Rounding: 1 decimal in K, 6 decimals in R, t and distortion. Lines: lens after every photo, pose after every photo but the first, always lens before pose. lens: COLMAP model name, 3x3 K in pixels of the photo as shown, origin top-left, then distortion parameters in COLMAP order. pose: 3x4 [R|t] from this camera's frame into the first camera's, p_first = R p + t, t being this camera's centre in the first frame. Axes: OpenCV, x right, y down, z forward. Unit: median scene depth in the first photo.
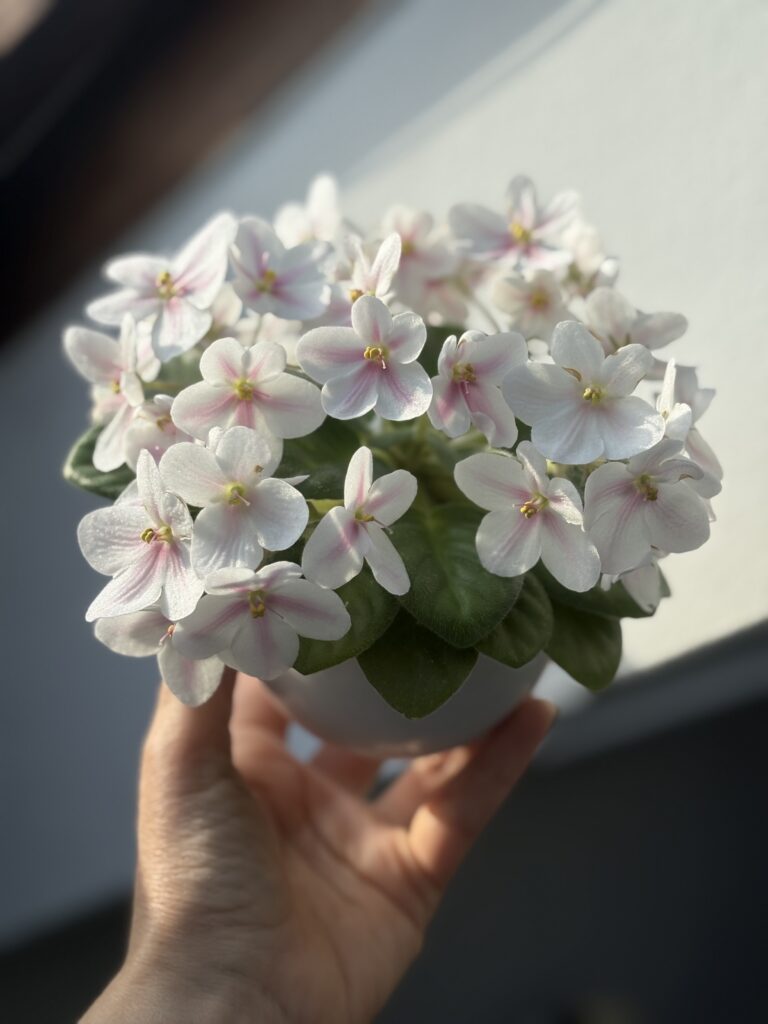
lens RADIAL K [[1534.8, 0, 384.0], [0, 1534.8, 512.0], [0, 0, 1]] dist [0.165117, -0.055515]
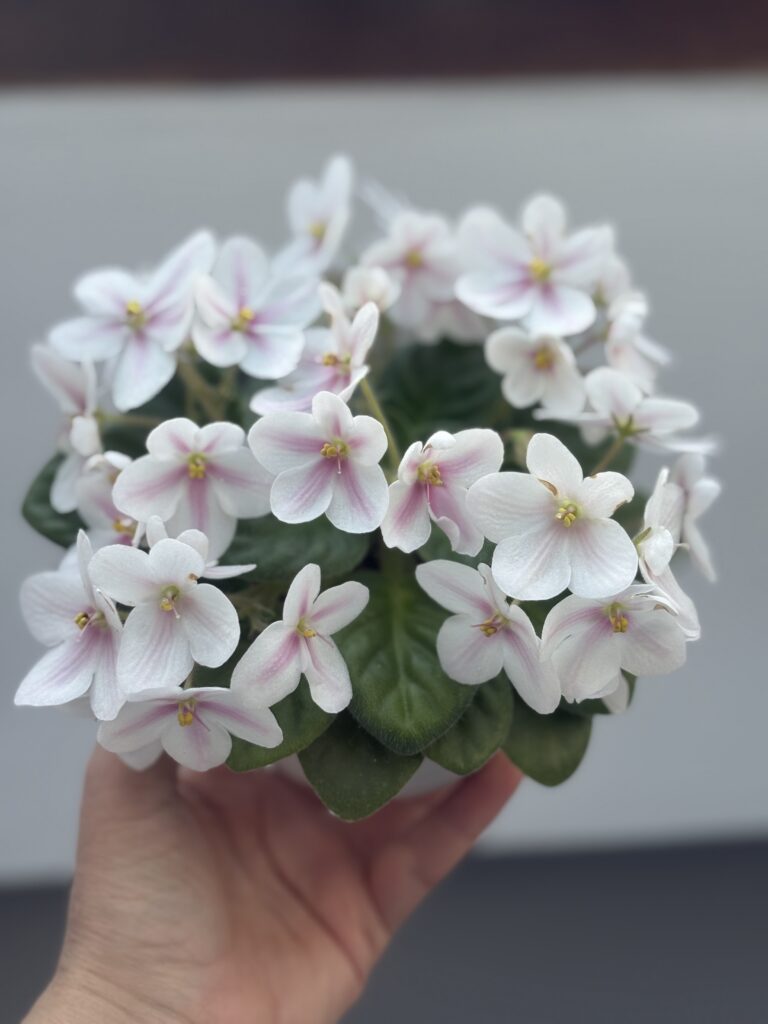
lens RADIAL K [[1534.8, 0, 384.0], [0, 1534.8, 512.0], [0, 0, 1]] dist [0.165117, -0.055515]
pose [[0.993833, 0.082883, -0.073666, 0.094841], [-0.069633, 0.983477, 0.167105, -0.221495], [0.086299, -0.160945, 0.983183, 0.097899]]
